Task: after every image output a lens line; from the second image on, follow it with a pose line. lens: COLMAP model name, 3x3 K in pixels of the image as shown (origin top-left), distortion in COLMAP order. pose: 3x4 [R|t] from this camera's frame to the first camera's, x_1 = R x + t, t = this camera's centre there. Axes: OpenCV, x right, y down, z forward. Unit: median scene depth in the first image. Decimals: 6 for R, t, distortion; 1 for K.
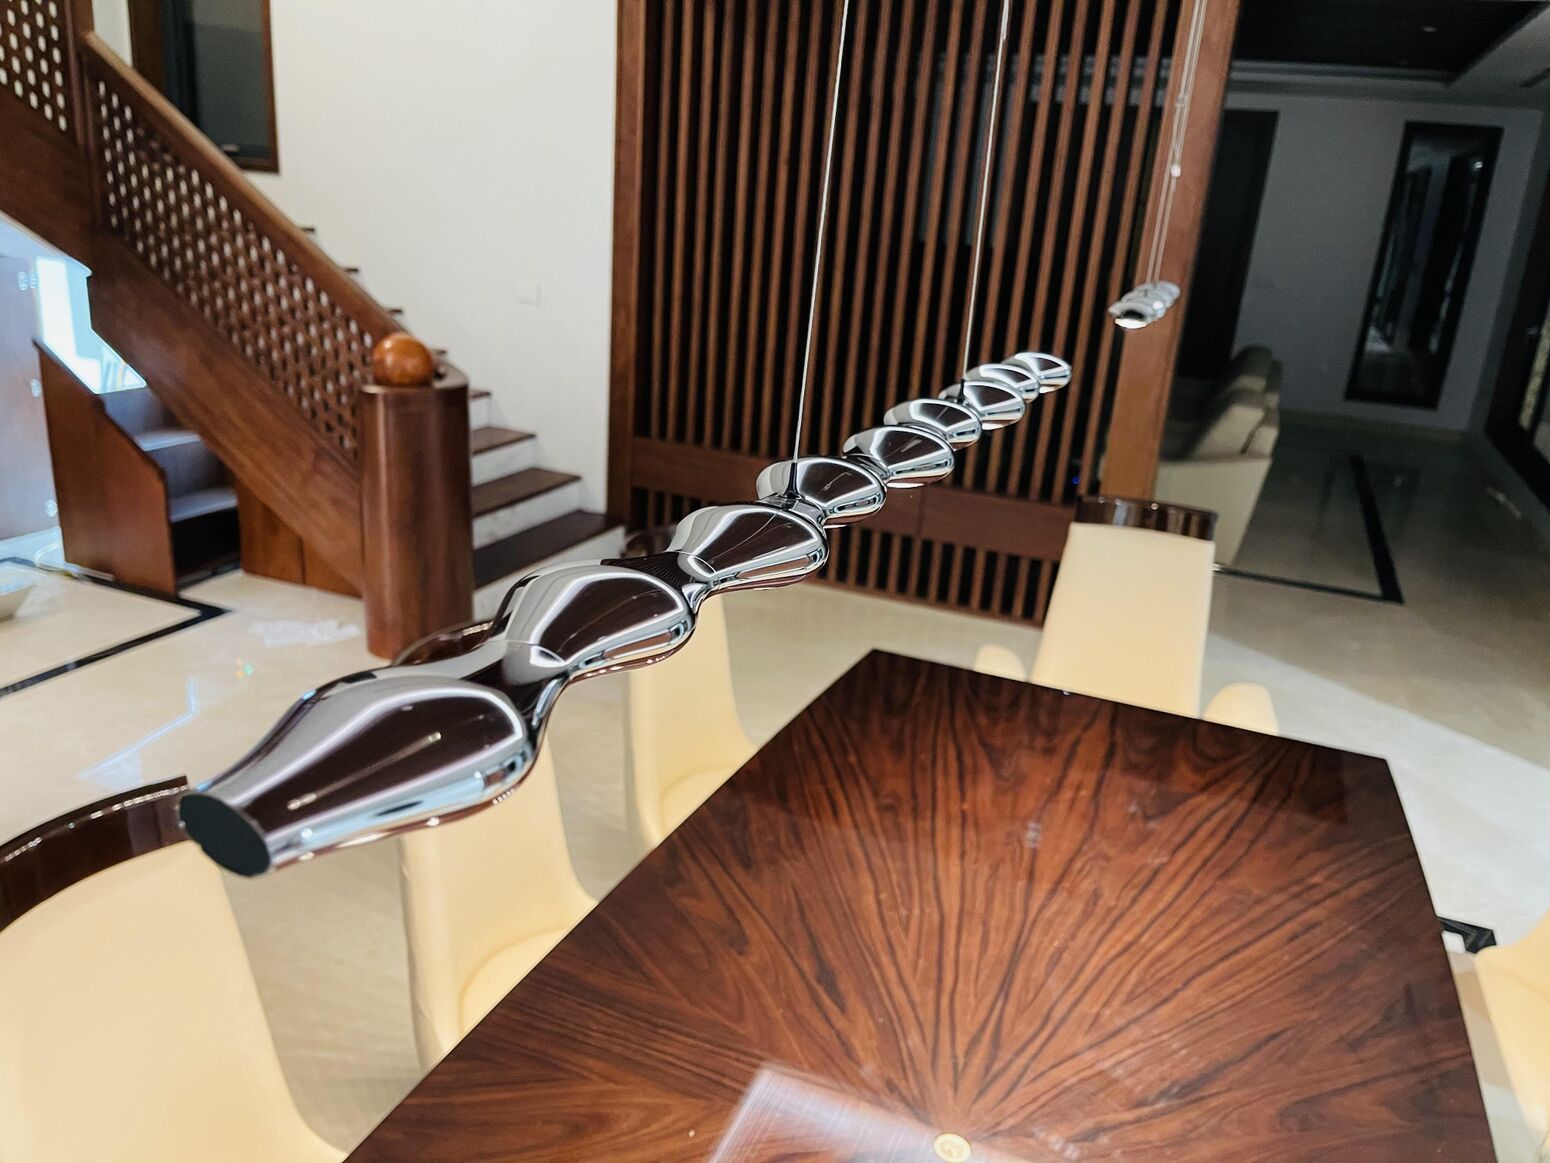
lens RADIAL K [[1181.4, 0, 781.2], [0, 1181.4, 577.2], [0, 0, 1]] dist [0.069975, -0.103708]
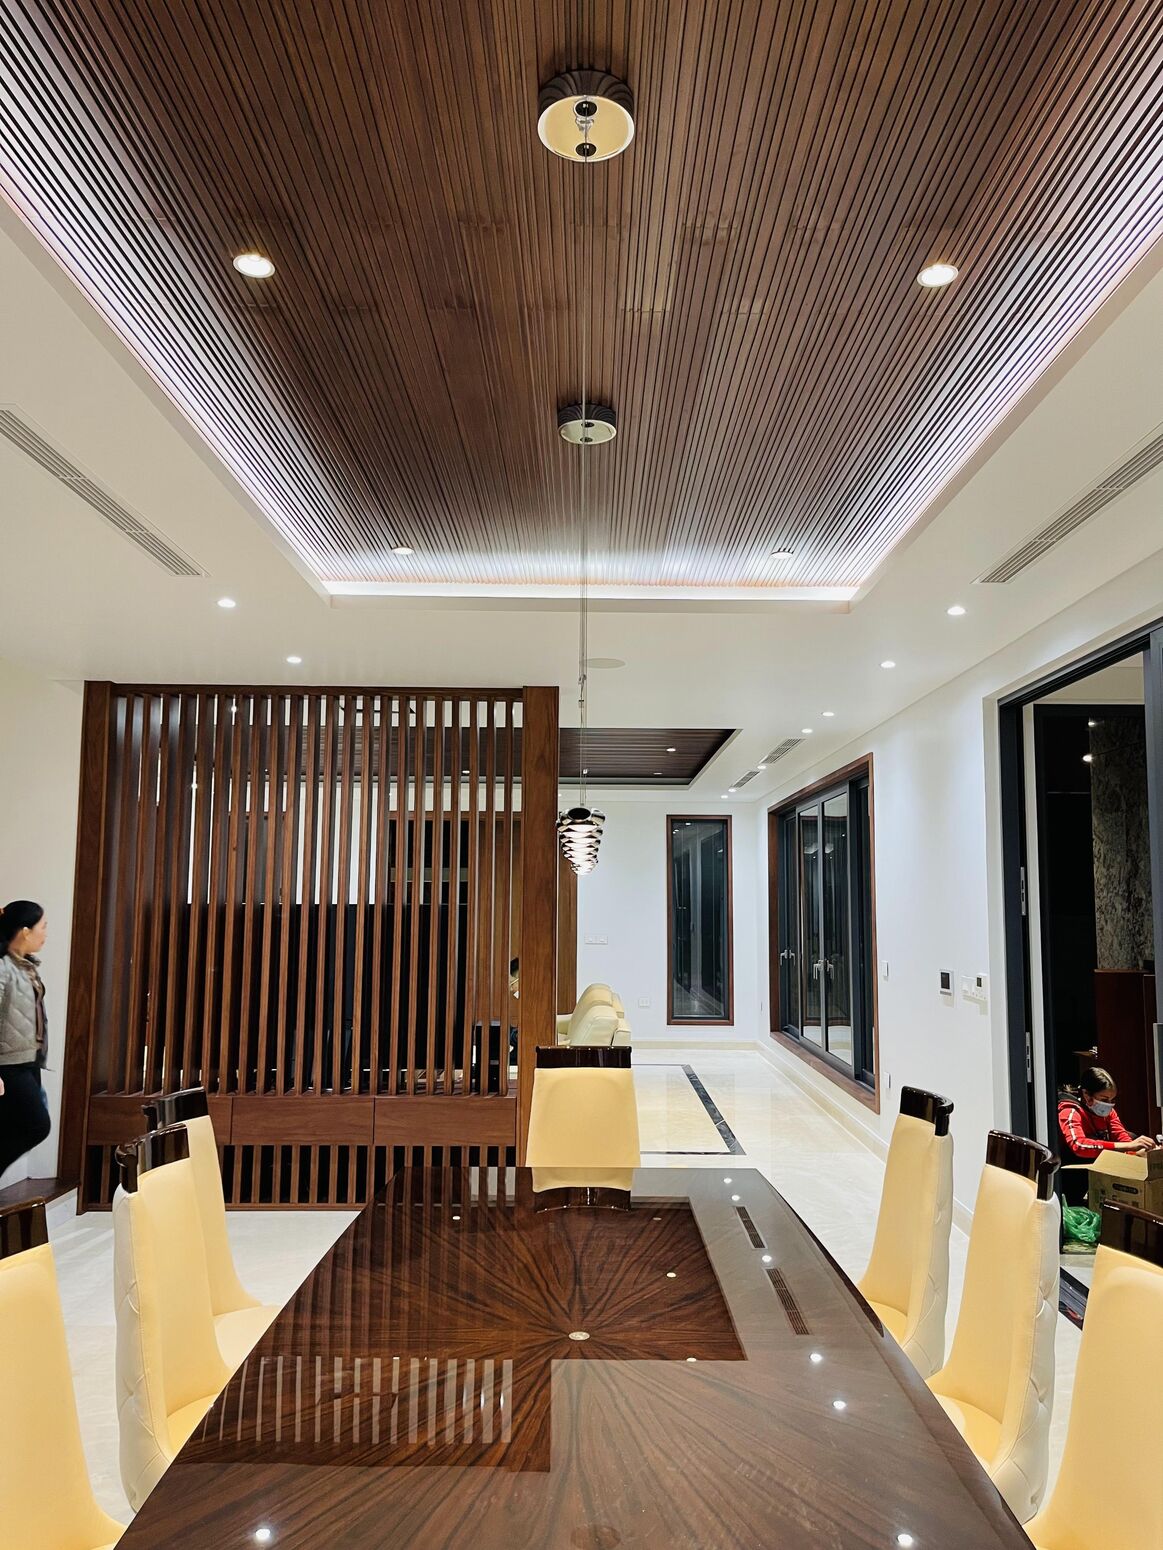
lens RADIAL K [[1181.4, 0, 581.5], [0, 1181.4, 775.0], [0, 0, 1]] dist [0.069975, -0.103708]
pose [[0.924445, -0.018342, 0.380874, -0.400610], [0.172641, 0.910737, -0.375170, 0.330903], [-0.339995, 0.412578, 0.845093, -0.617979]]
